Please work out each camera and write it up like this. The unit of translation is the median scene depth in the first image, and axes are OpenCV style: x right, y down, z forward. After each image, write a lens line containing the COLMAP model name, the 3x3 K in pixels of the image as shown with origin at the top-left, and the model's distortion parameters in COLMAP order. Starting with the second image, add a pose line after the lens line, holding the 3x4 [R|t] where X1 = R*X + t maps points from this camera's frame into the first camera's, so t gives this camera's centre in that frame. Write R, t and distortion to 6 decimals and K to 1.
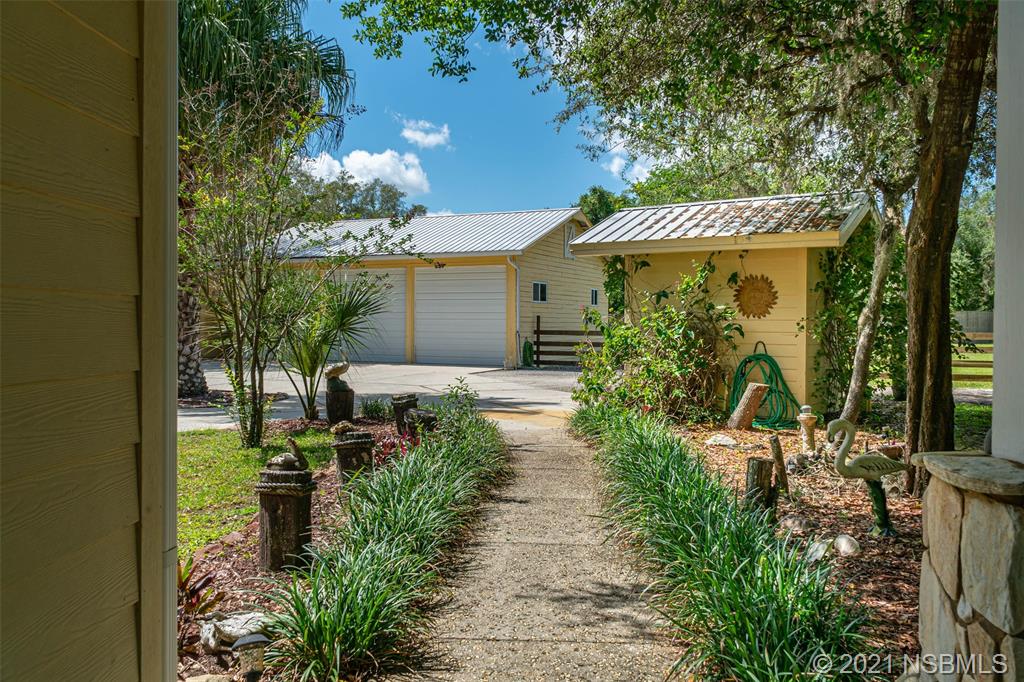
lens RADIAL K [[817.1, 0, 512.0], [0, 817.1, 341.0], [0, 0, 1]] dist [-0.002355, -0.005795]
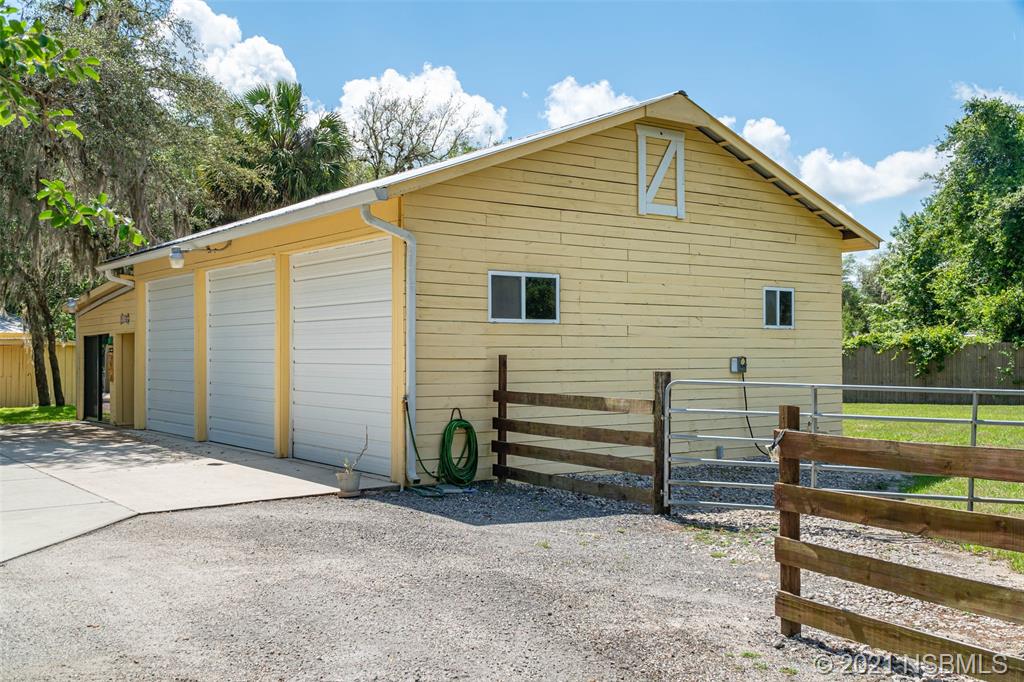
lens RADIAL K [[979.1, 0, 512.0], [0, 979.1, 341.0], [0, 0, 1]] dist [0.145200, 0.001678]
pose [[0.878056, -0.009181, -0.478469, 0.262112], [-0.012191, 0.999062, -0.041543, -0.017754], [0.478402, 0.042310, 0.877121, 0.568497]]
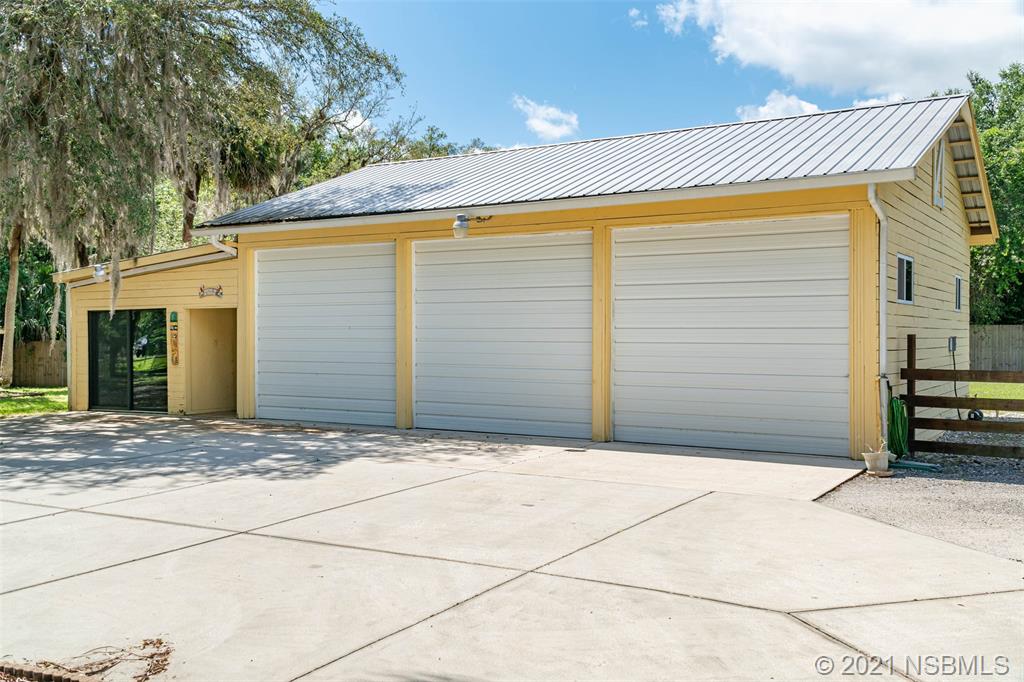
lens RADIAL K [[961.2, 0, 512.0], [0, 961.2, 341.0], [0, 0, 1]] dist [0.004408, 0.001329]
pose [[0.993757, -0.001970, -0.111545, -0.115156], [-0.000302, 0.999793, -0.020348, -0.017333], [0.111562, 0.020255, 0.993551, 0.474406]]
